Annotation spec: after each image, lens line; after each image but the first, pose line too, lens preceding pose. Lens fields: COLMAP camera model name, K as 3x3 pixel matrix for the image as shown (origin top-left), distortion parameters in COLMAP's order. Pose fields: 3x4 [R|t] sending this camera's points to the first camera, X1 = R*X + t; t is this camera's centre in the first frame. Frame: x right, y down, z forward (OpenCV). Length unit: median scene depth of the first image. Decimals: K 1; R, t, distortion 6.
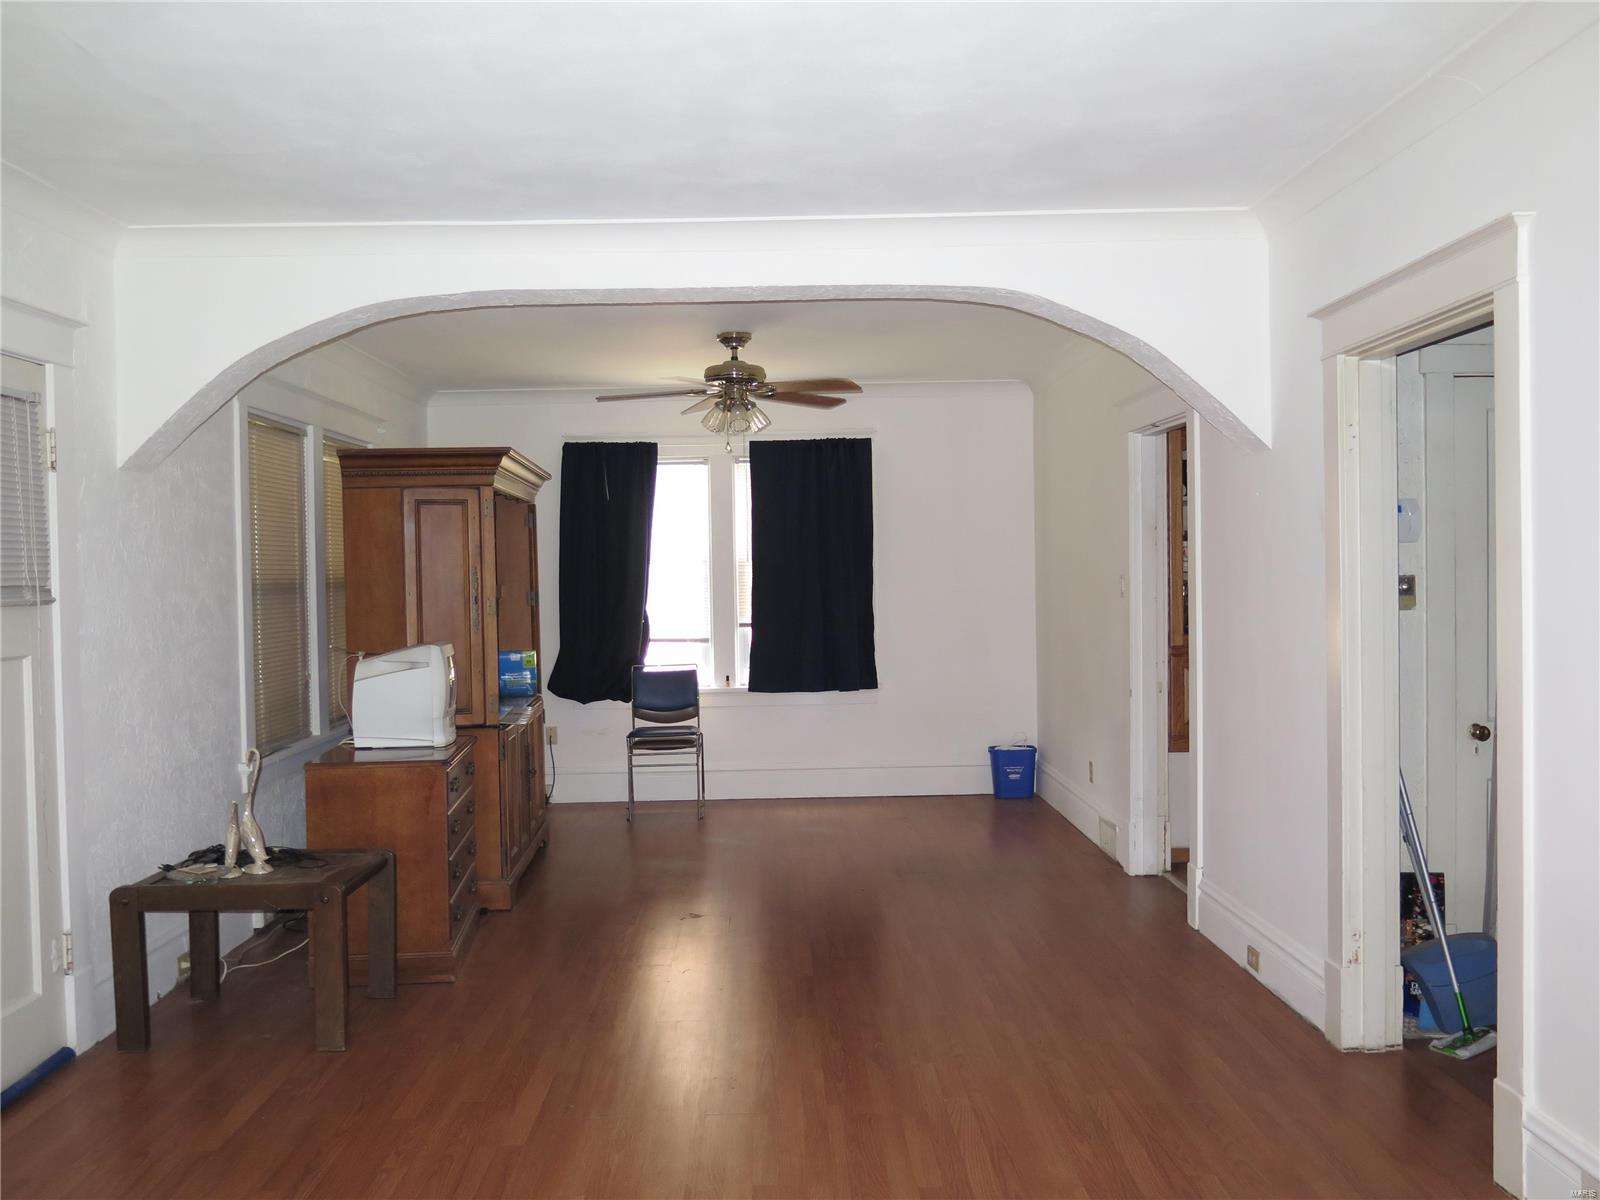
lens RADIAL K [[1345.1, 0, 794.7], [0, 1345.1, 601.6], [0, 0, 1]] dist [-0.022696, 0.006327]
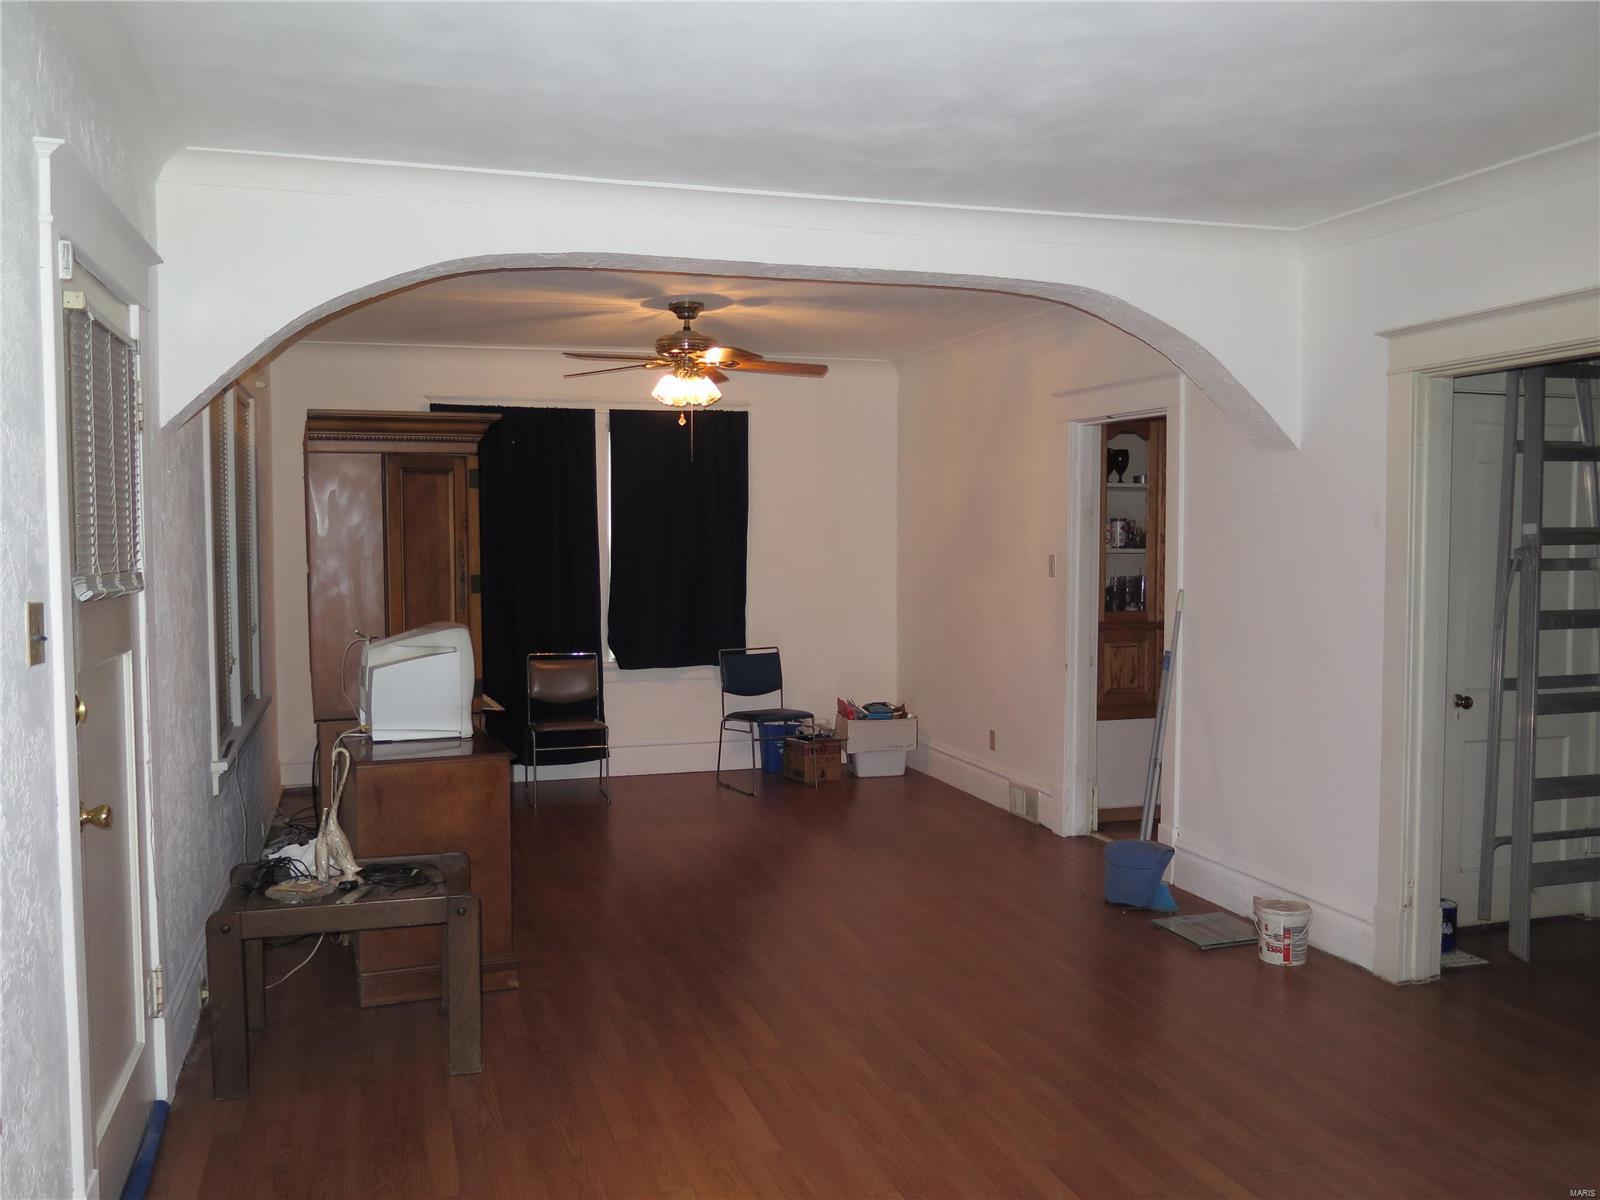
lens RADIAL K [[1345.1, 0, 795.1], [0, 1345.1, 604.7], [0, 0, 1]] dist [-0.022696, 0.006327]
pose [[0.958313, -0.000387, 0.285722, -0.311434], [-0.008567, 0.999511, 0.030088, -0.013617], [-0.285594, -0.031282, 0.957840, 0.048327]]
